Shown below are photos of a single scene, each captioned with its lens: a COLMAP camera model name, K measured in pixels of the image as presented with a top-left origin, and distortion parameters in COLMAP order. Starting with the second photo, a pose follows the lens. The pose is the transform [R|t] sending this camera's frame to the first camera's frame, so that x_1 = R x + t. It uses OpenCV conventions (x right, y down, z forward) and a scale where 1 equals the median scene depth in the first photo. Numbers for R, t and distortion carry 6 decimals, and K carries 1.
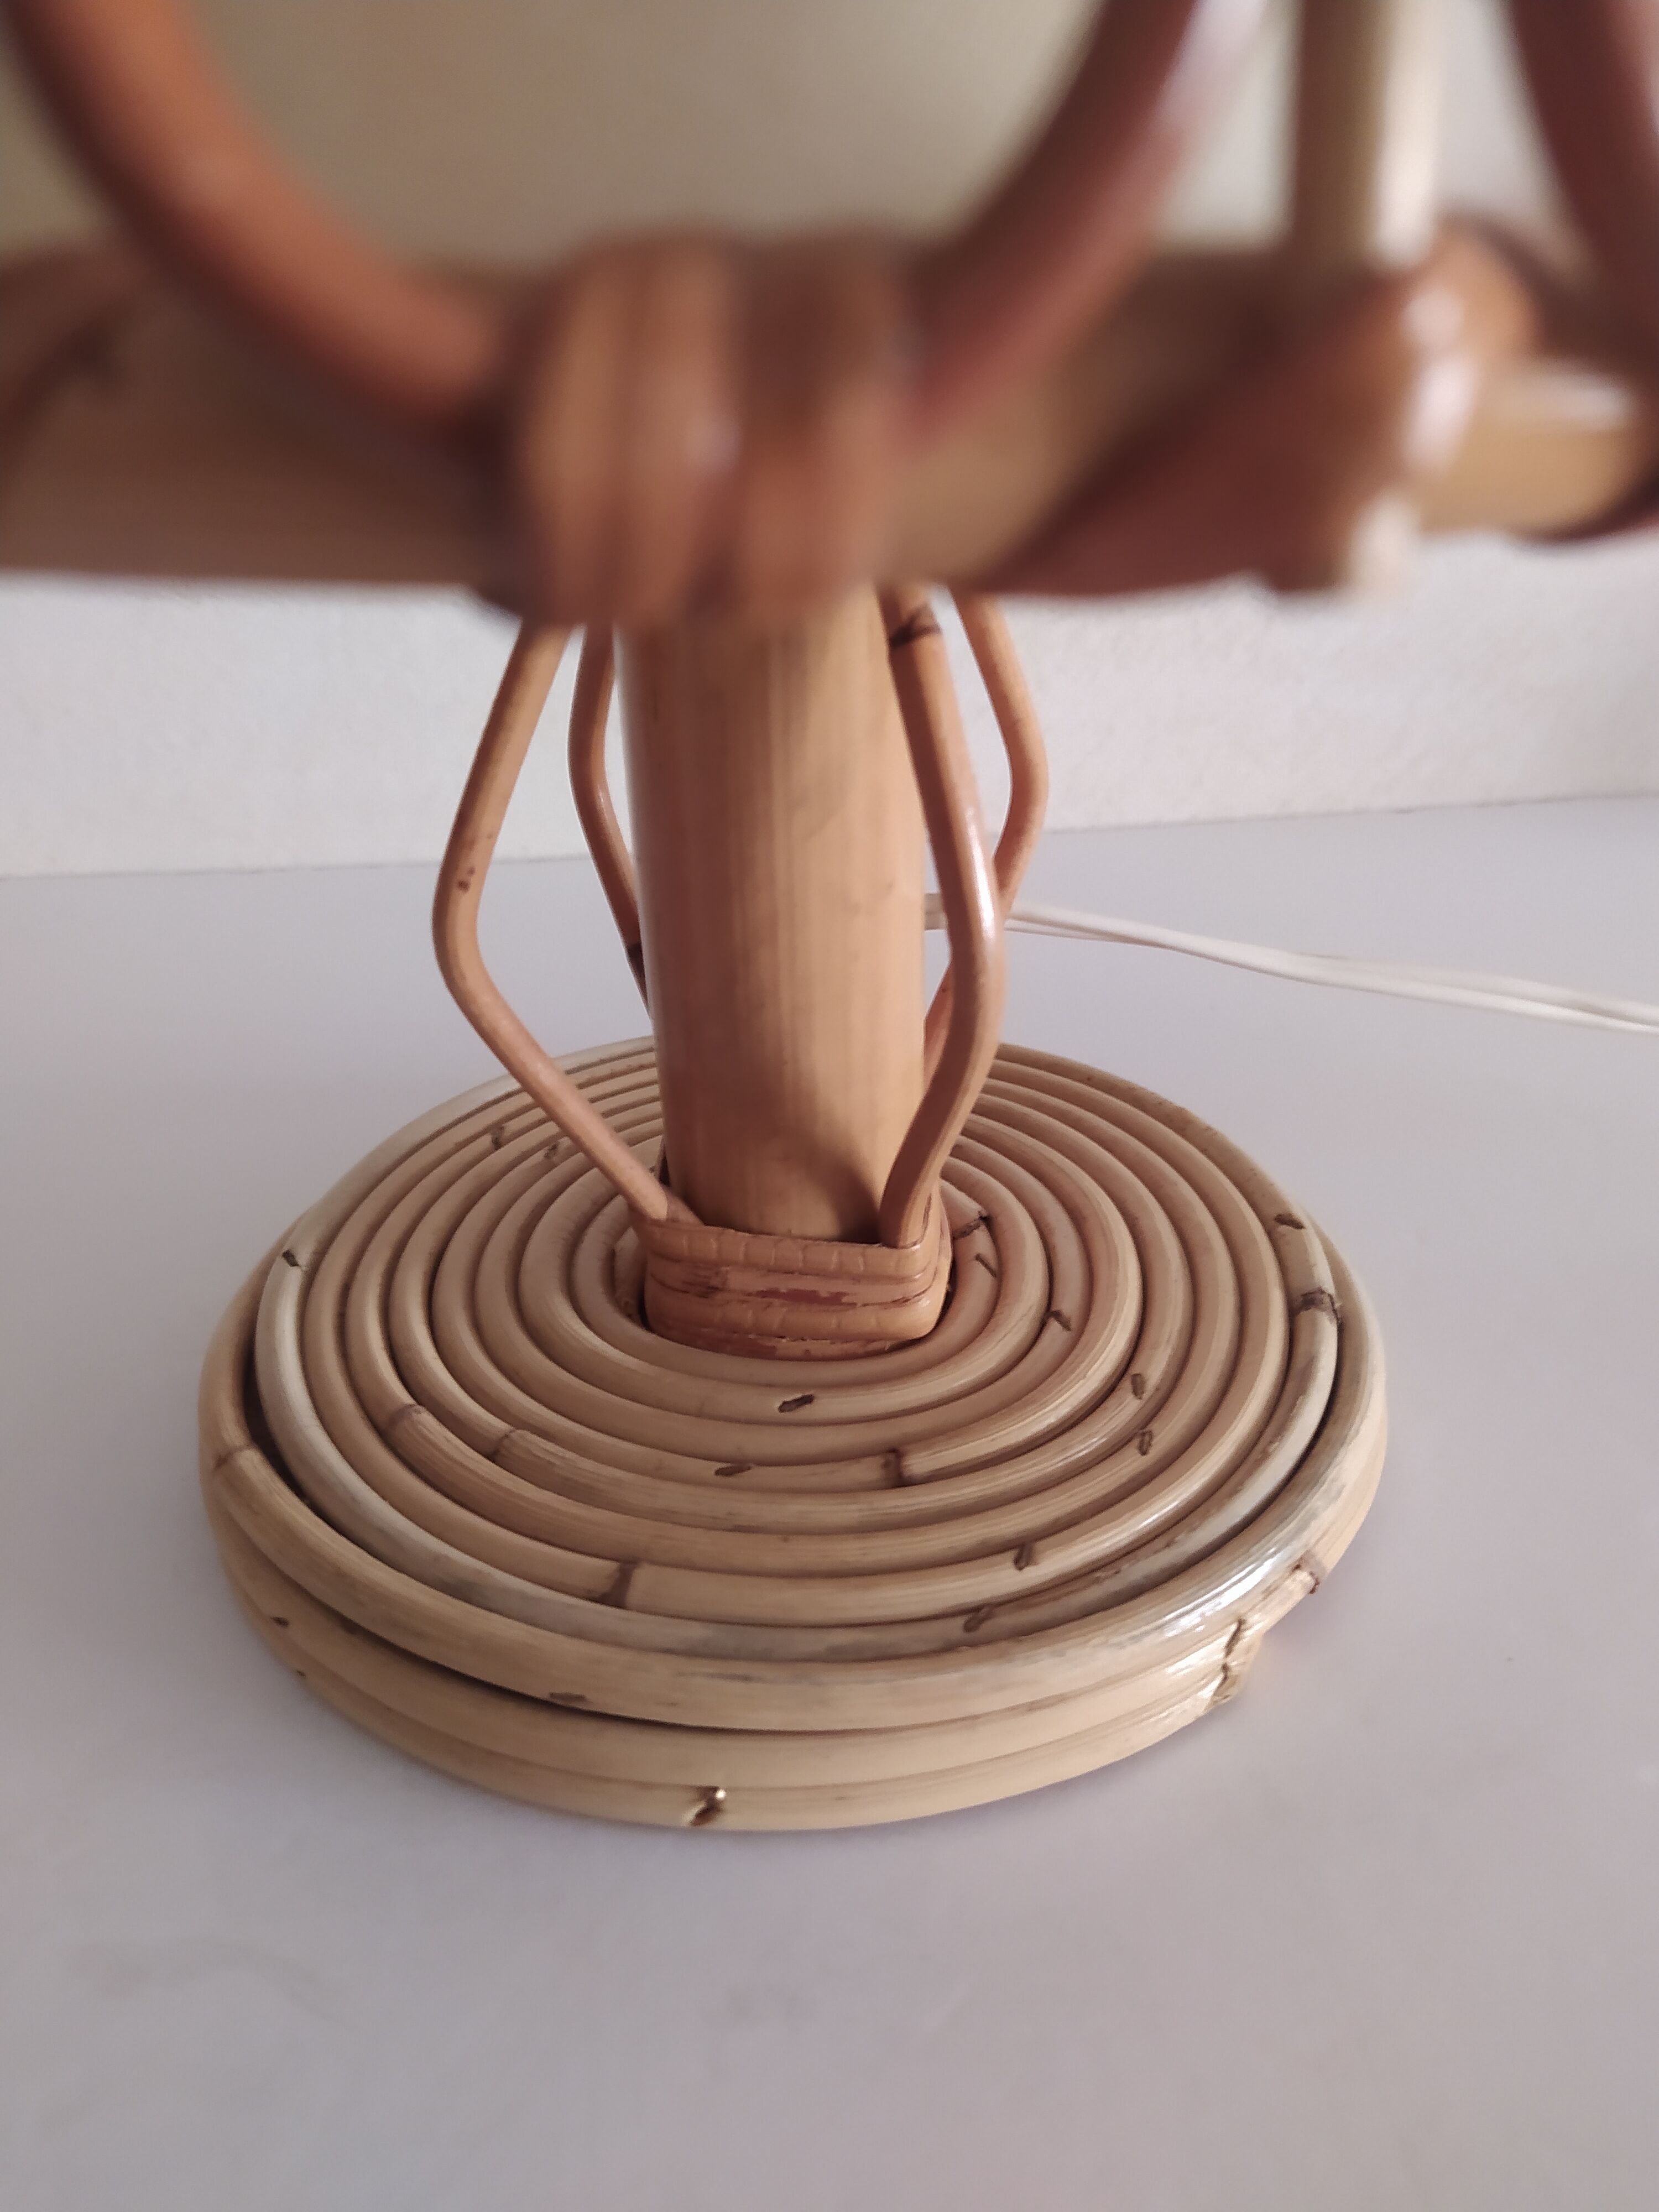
lens RADIAL K [[1573.9, 0, 829.5], [0, 1573.9, 1106.0], [0, 0, 1]] dist [0.034693, -0.090713]
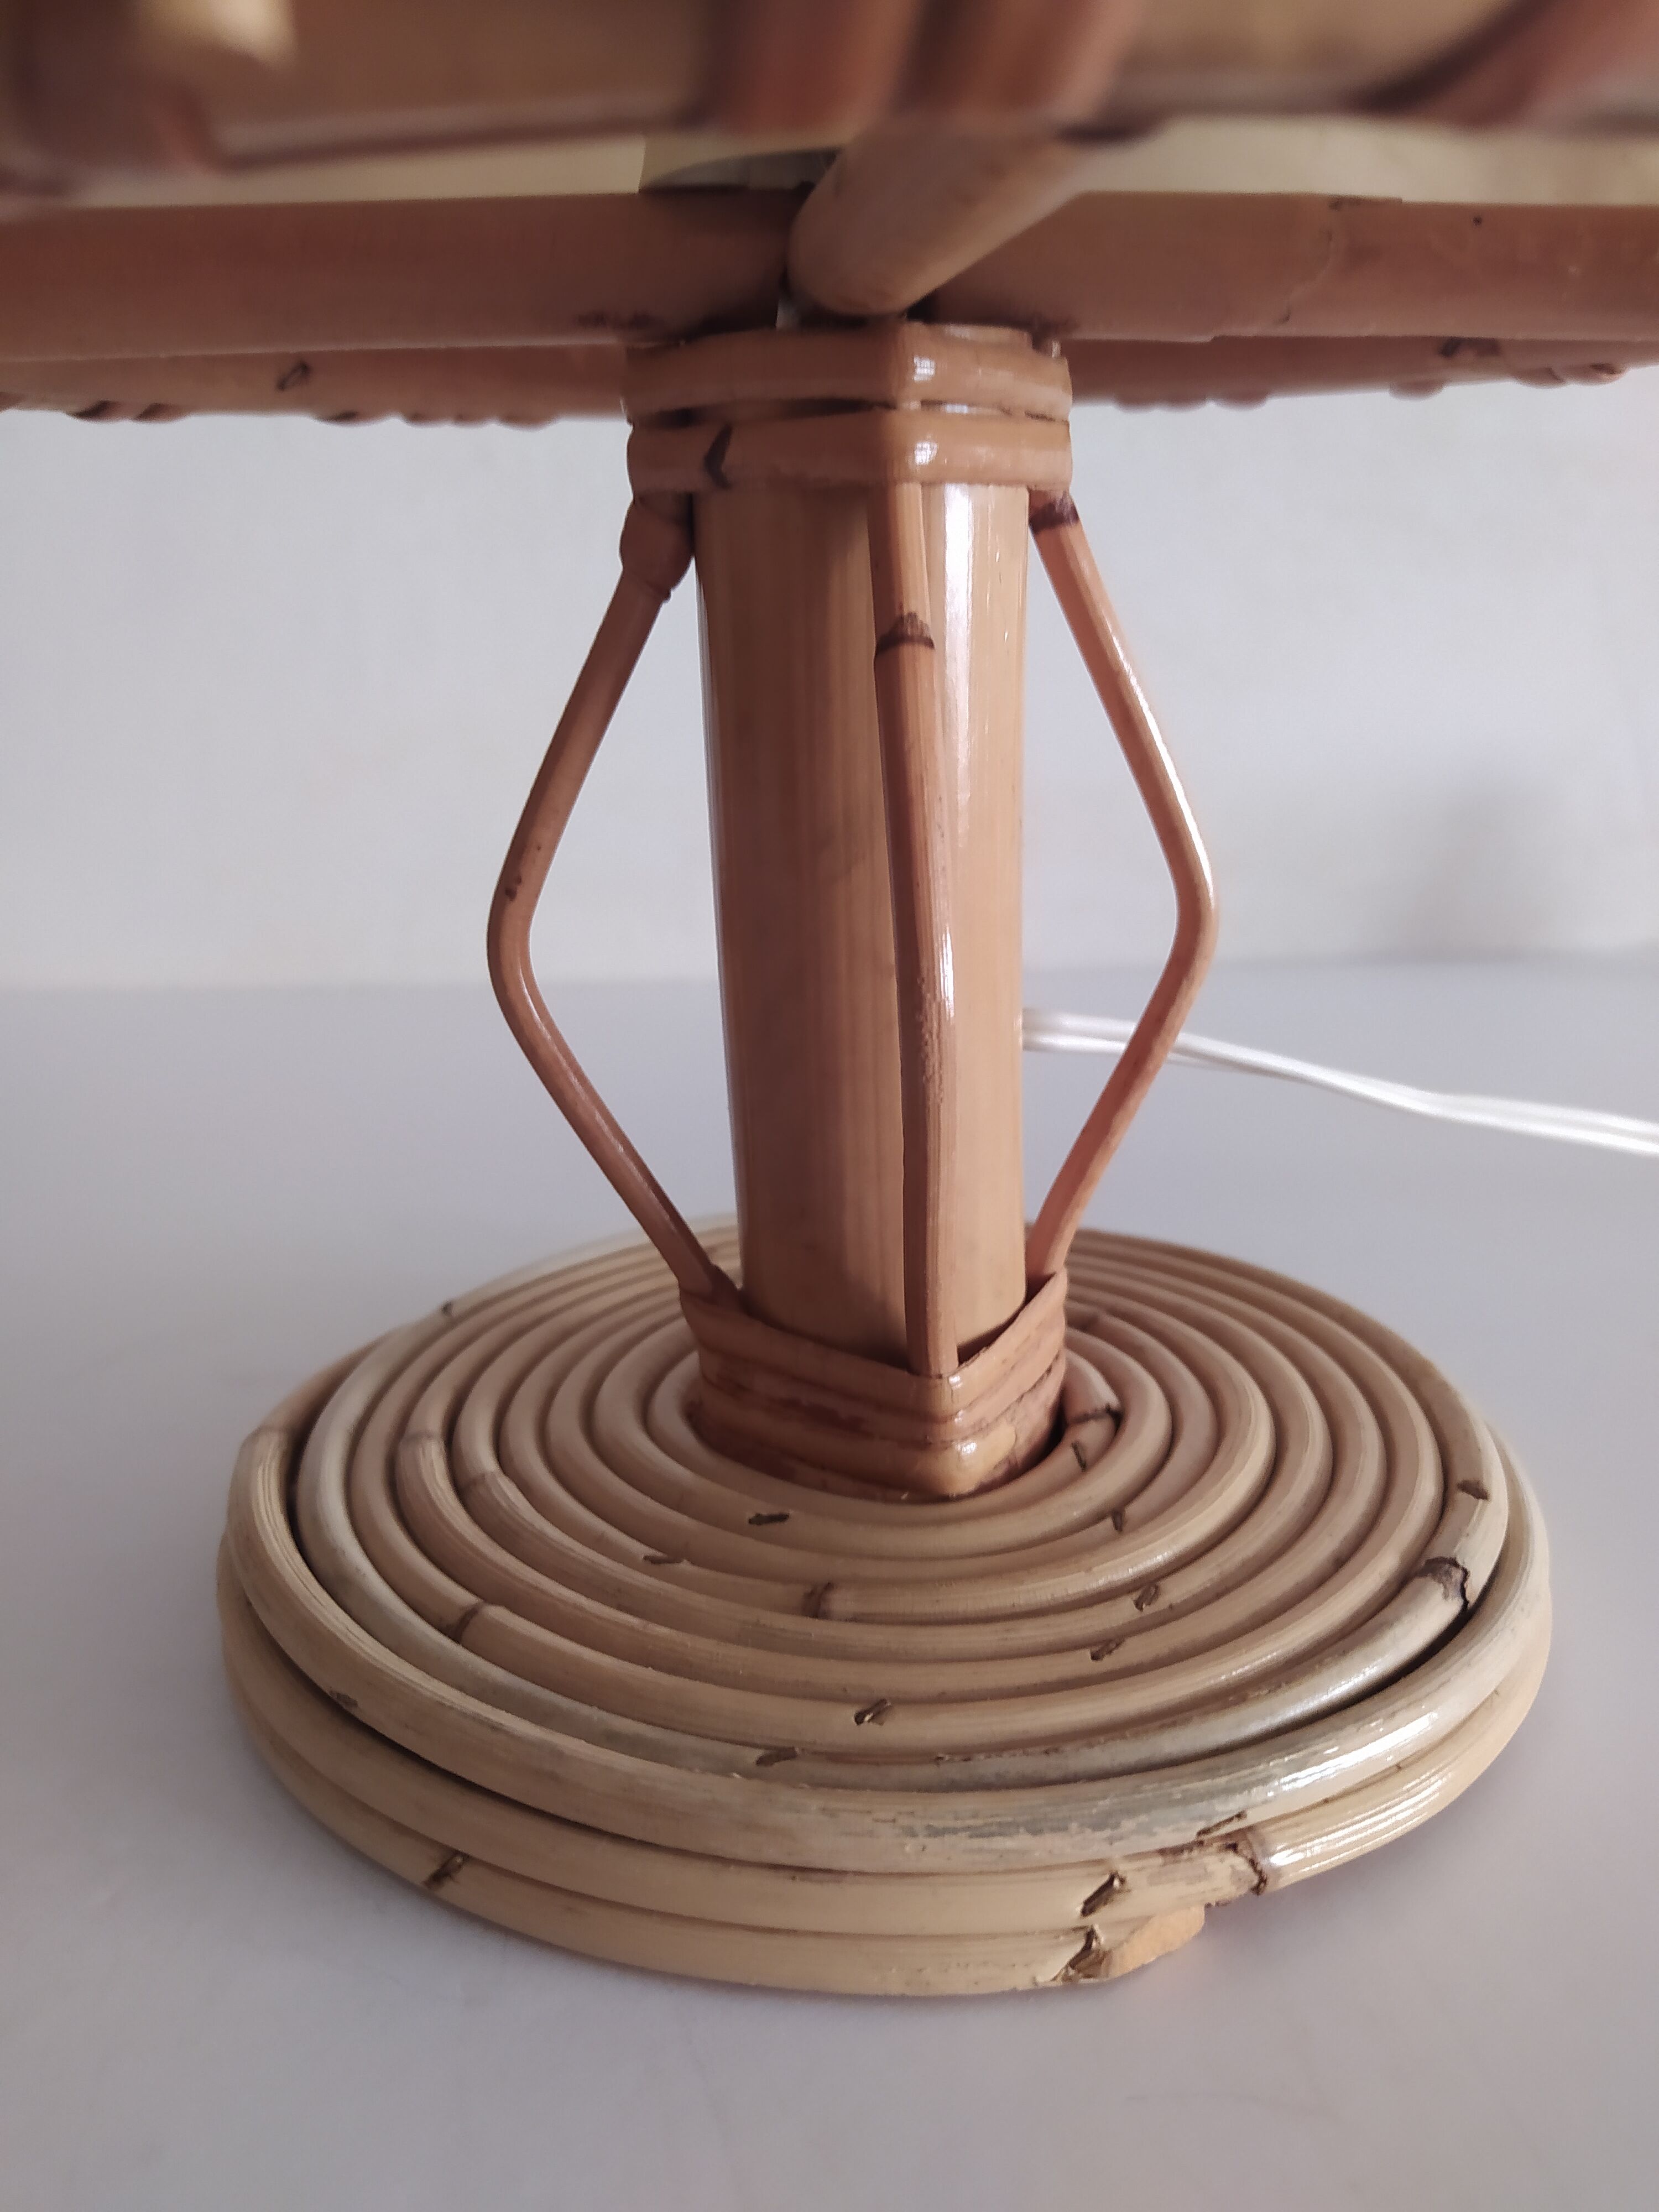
lens RADIAL K [[1573.9, 0, 829.5], [0, 1573.9, 1106.0], [0, 0, 1]] dist [0.034693, -0.090713]
pose [[0.897396, 0.119162, -0.424831, 0.368023], [-0.211730, 0.961040, -0.177685, 0.114786], [0.387107, 0.249403, 0.887664, 0.147782]]
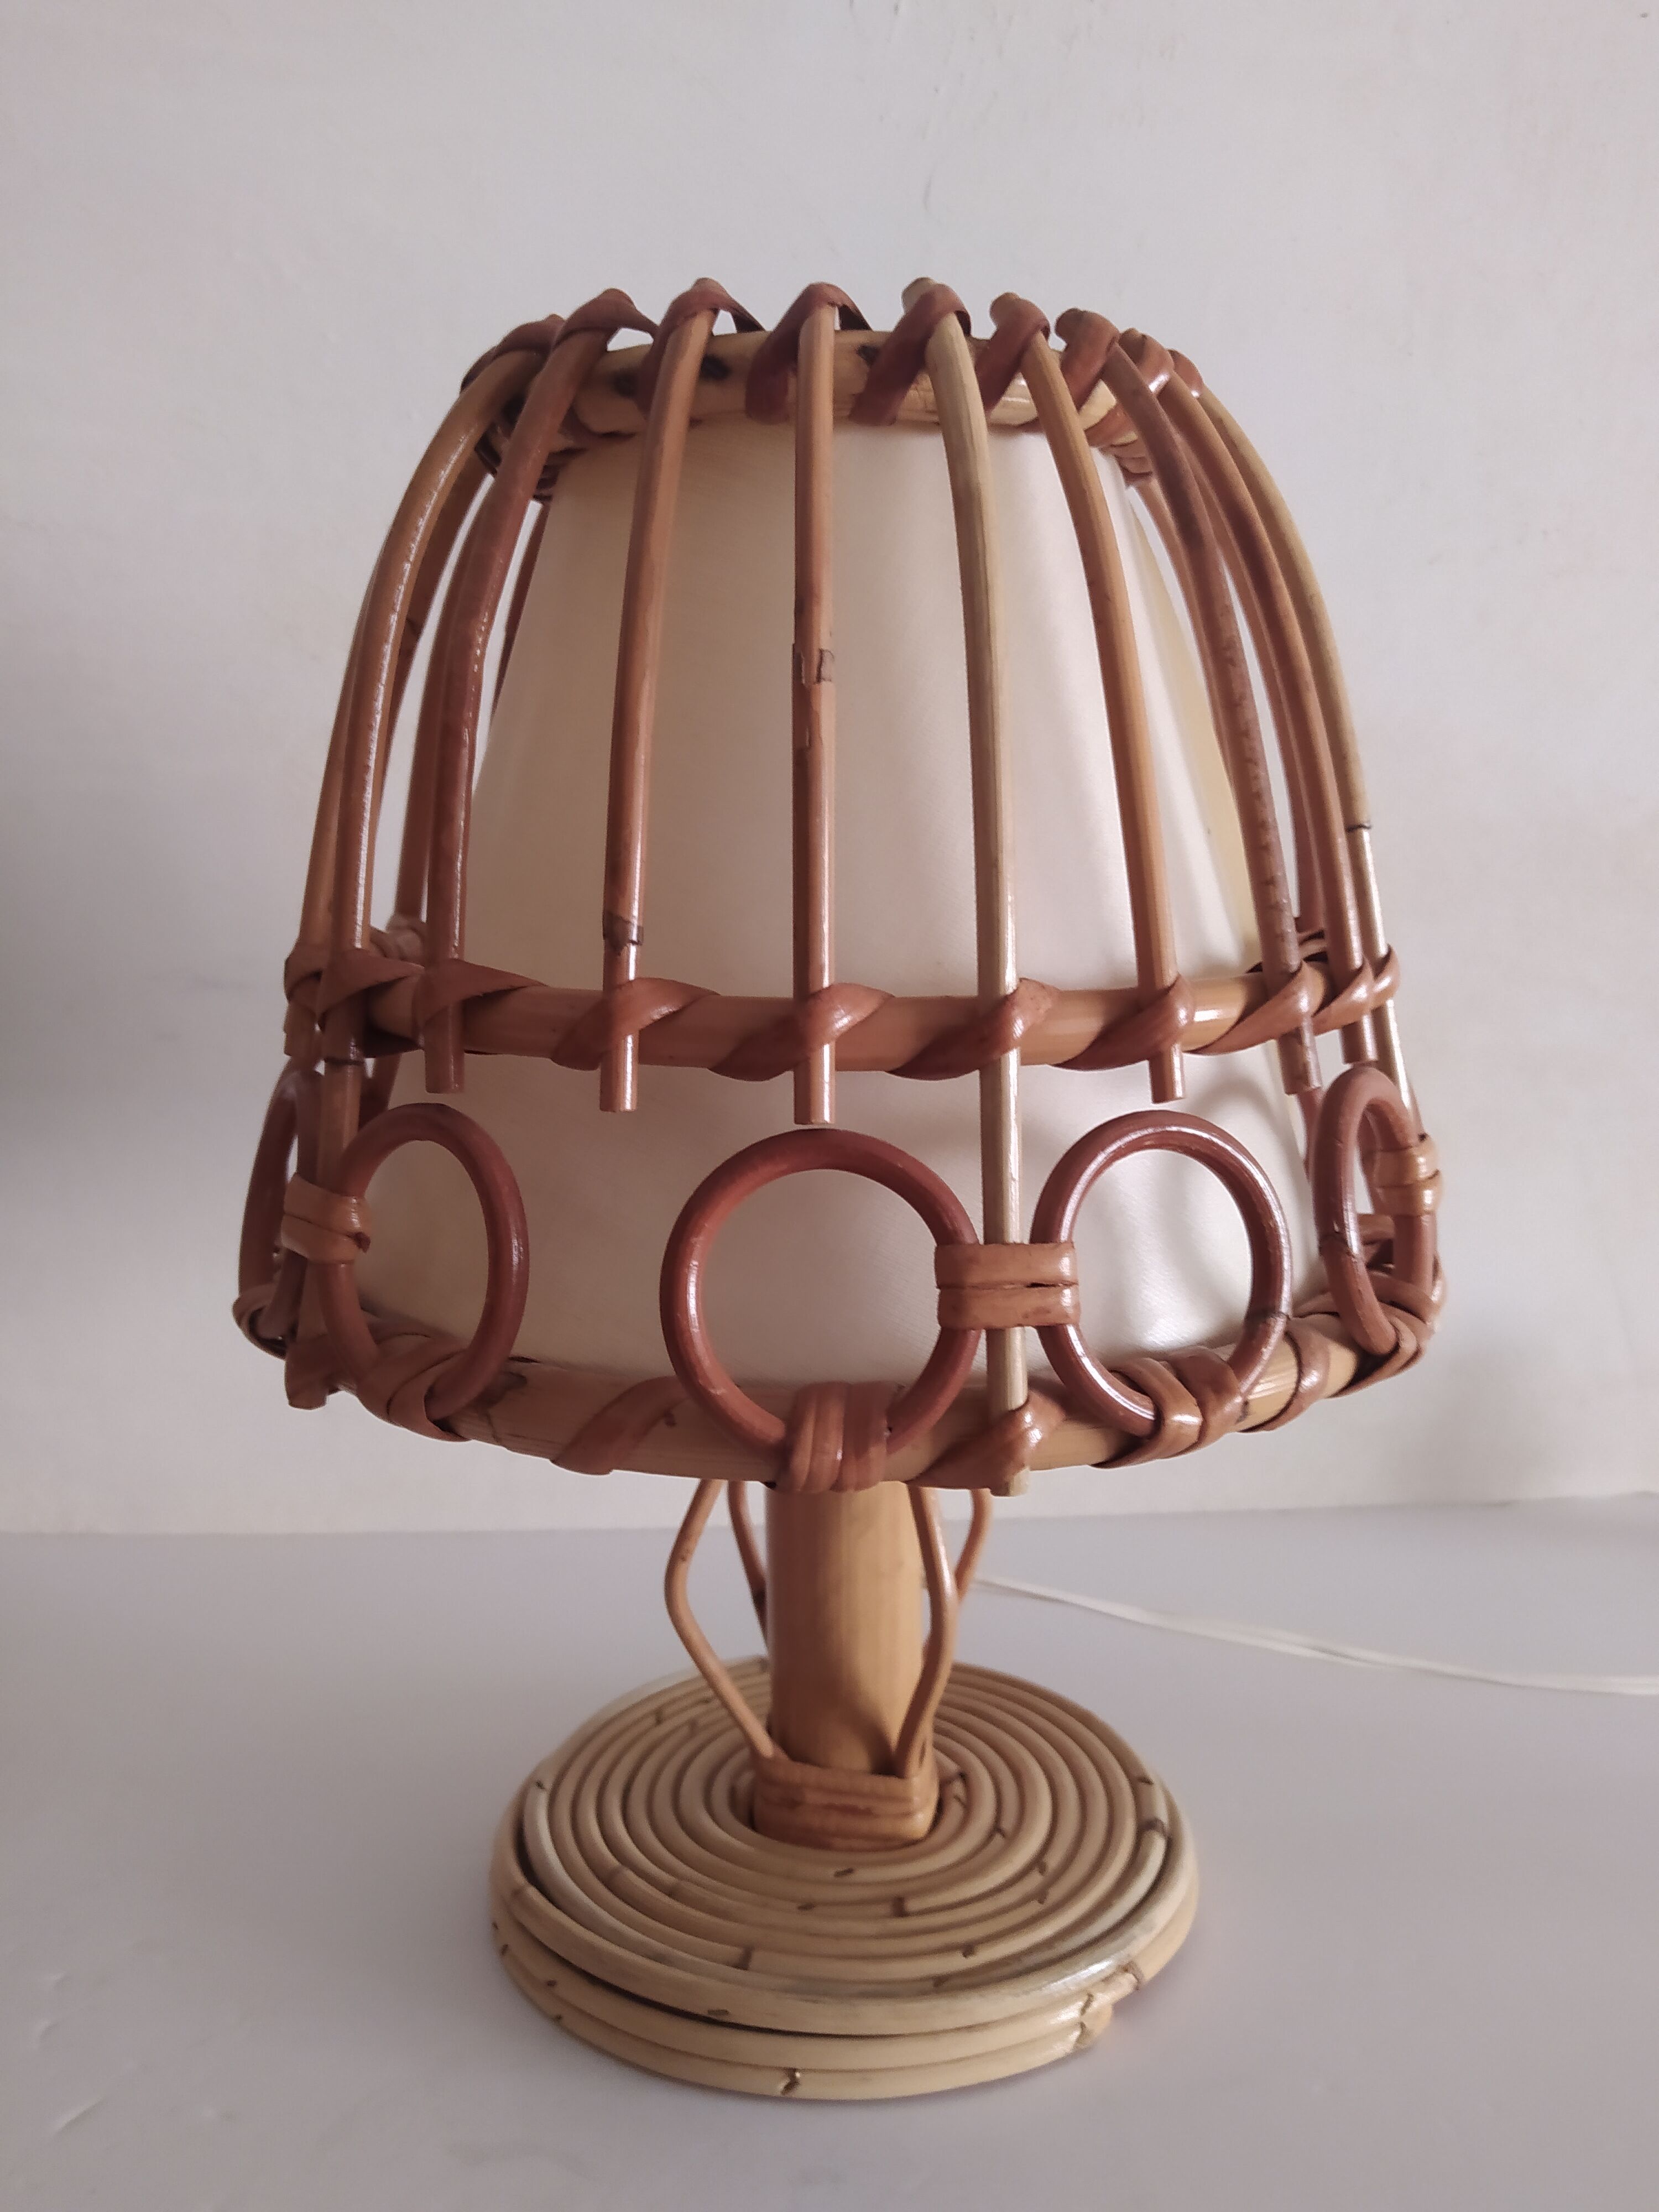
lens RADIAL K [[1573.9, 0, 829.5], [0, 1573.9, 1106.0], [0, 0, 1]] dist [0.034693, -0.090713]
pose [[0.999217, 0.017930, -0.035271, 0.009227], [-0.030467, 0.917423, -0.396746, 0.105123], [0.025245, 0.397510, 0.917250, -0.918771]]
